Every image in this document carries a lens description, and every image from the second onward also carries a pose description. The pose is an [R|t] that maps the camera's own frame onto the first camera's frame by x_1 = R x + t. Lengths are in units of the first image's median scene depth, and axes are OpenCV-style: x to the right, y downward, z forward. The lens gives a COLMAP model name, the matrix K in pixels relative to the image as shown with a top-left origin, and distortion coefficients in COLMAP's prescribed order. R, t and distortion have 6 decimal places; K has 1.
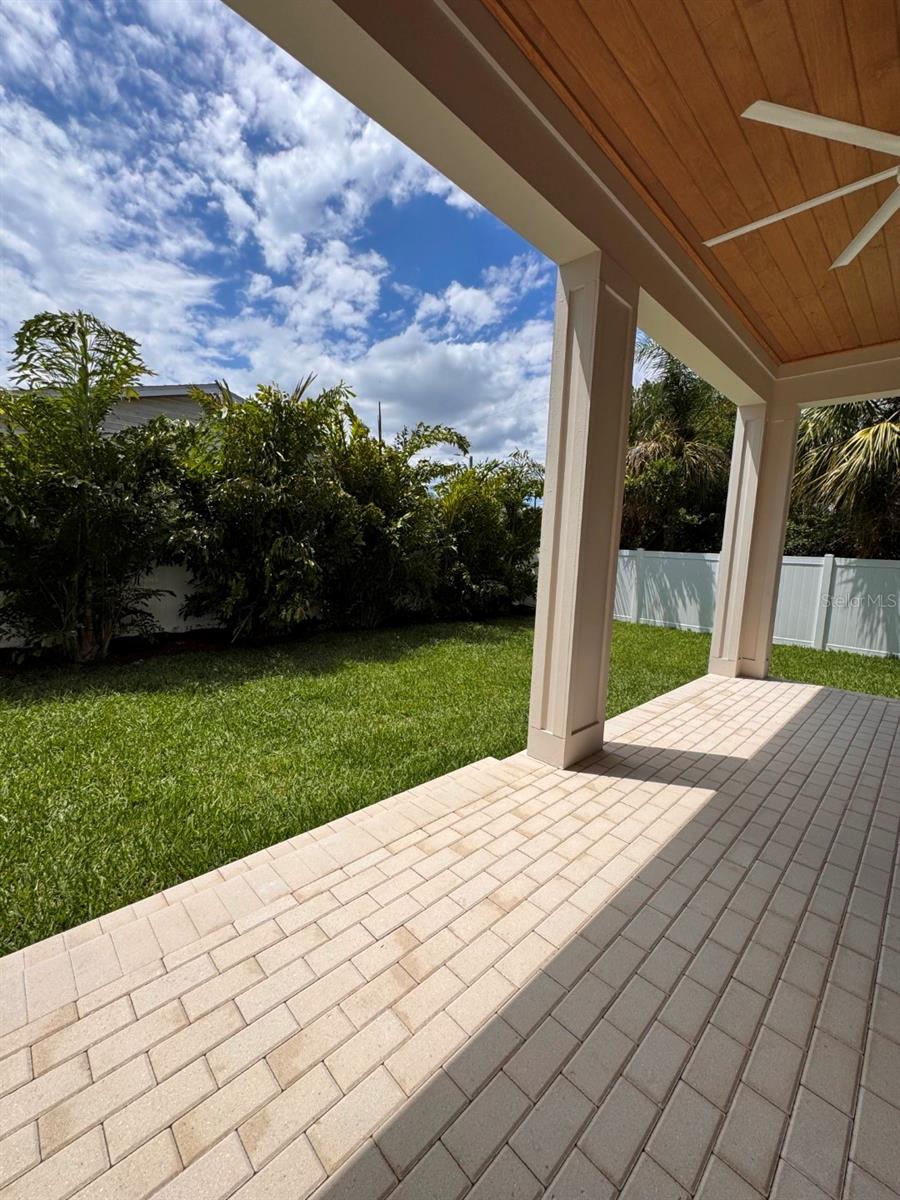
lens RADIAL K [[489.4, 0, 450.0], [0, 489.4, 600.0], [0, 0, 1]] dist [0.020350, 0.000056]
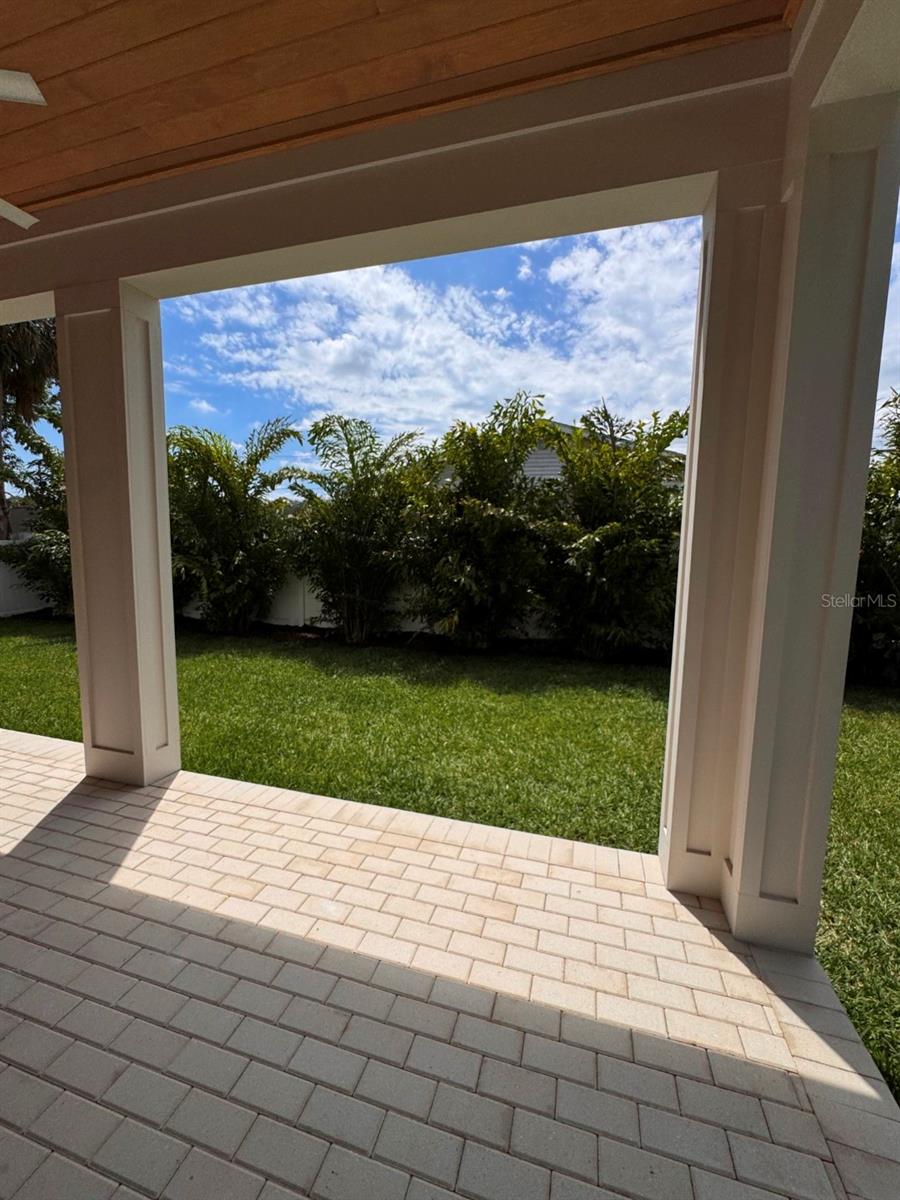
lens RADIAL K [[479.0, 0, 427.4], [0, 479.0, 598.9], [0, 0, 1]] dist [-0.001399, -0.000221]
pose [[0.466952, 0.056102, -0.882501, 0.978976], [-0.088823, 0.995914, 0.016314, -0.077175], [0.879811, 0.070769, 0.470027, 0.760699]]
